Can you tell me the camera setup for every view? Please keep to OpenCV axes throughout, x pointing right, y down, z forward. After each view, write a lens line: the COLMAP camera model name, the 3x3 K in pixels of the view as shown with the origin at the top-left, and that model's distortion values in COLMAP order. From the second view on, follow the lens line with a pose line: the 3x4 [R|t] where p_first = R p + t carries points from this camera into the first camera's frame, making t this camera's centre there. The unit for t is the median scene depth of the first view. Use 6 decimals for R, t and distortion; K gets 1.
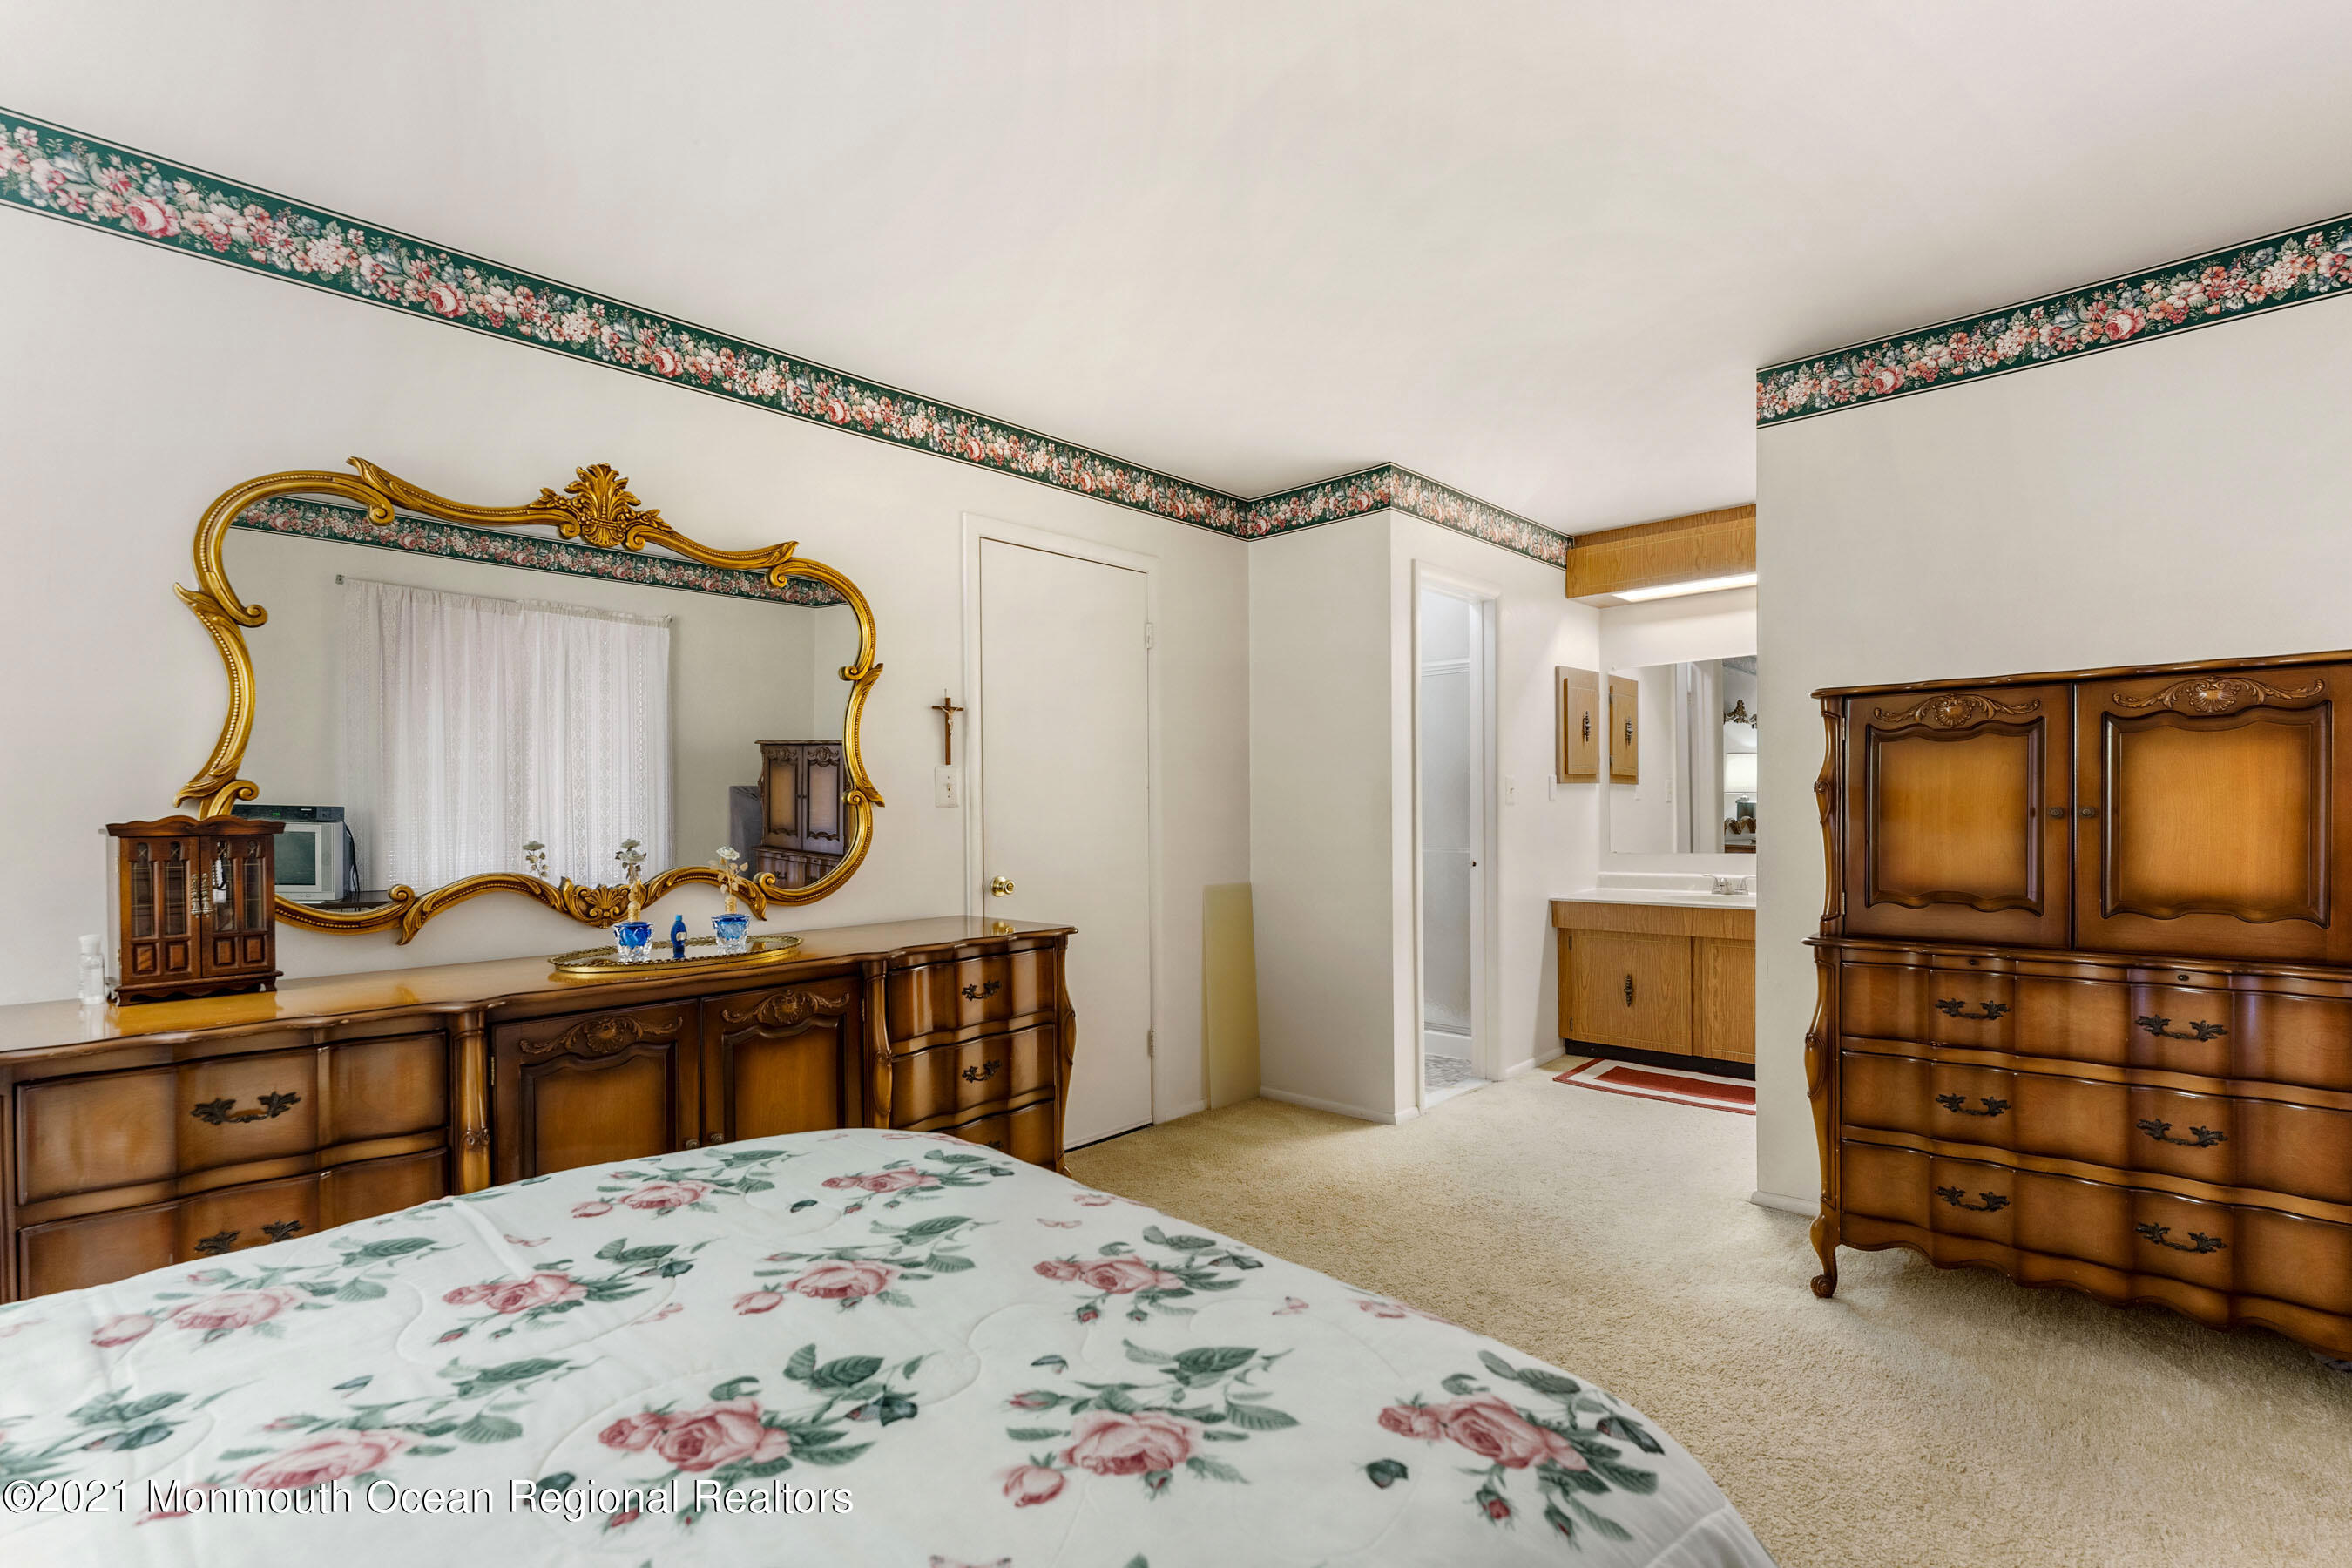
lens RADIAL K [[1053.1, 0, 1166.9], [0, 1053.1, 794.6], [0, 0, 1]] dist [0.001836, 0.000367]
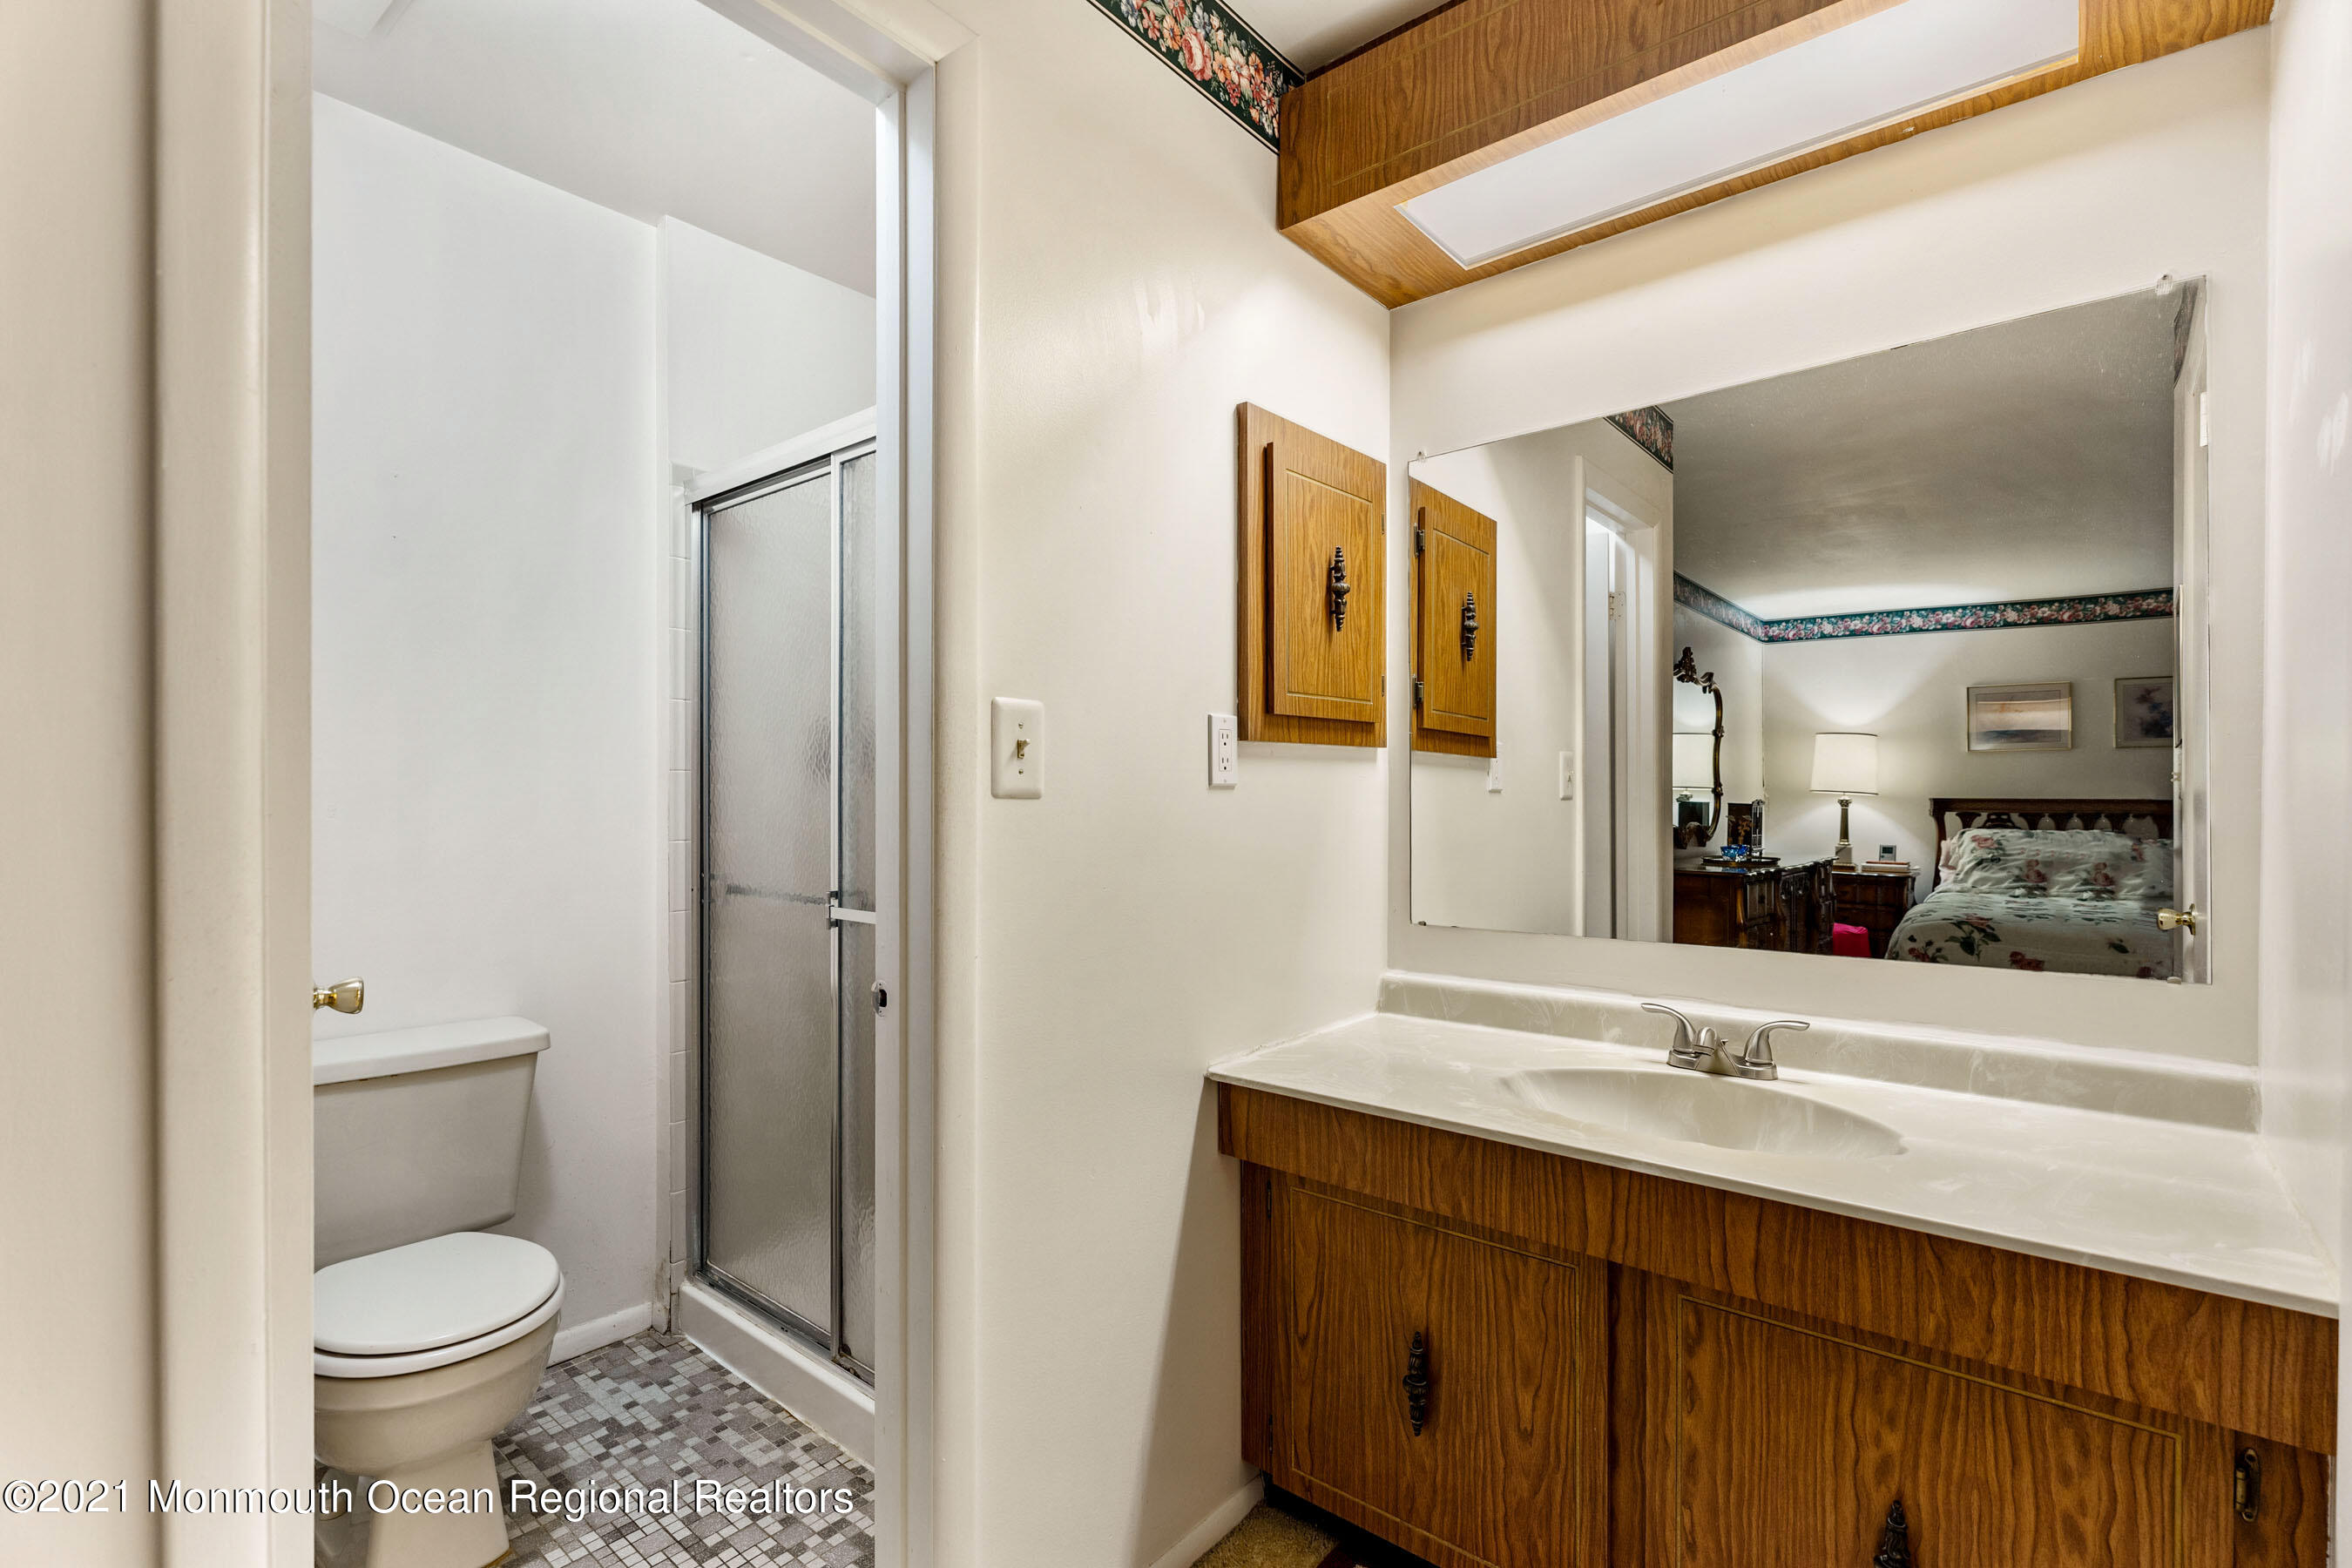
lens RADIAL K [[1053.1, 0, 1166.9], [0, 1053.1, 794.6], [0, 0, 1]] dist [0.001836, 0.000367]
pose [[0.998240, 0.006350, 0.058954, 0.322768], [-0.006455, 0.999978, 0.001587, 0.006835], [-0.058943, -0.001964, 0.998259, 0.646748]]
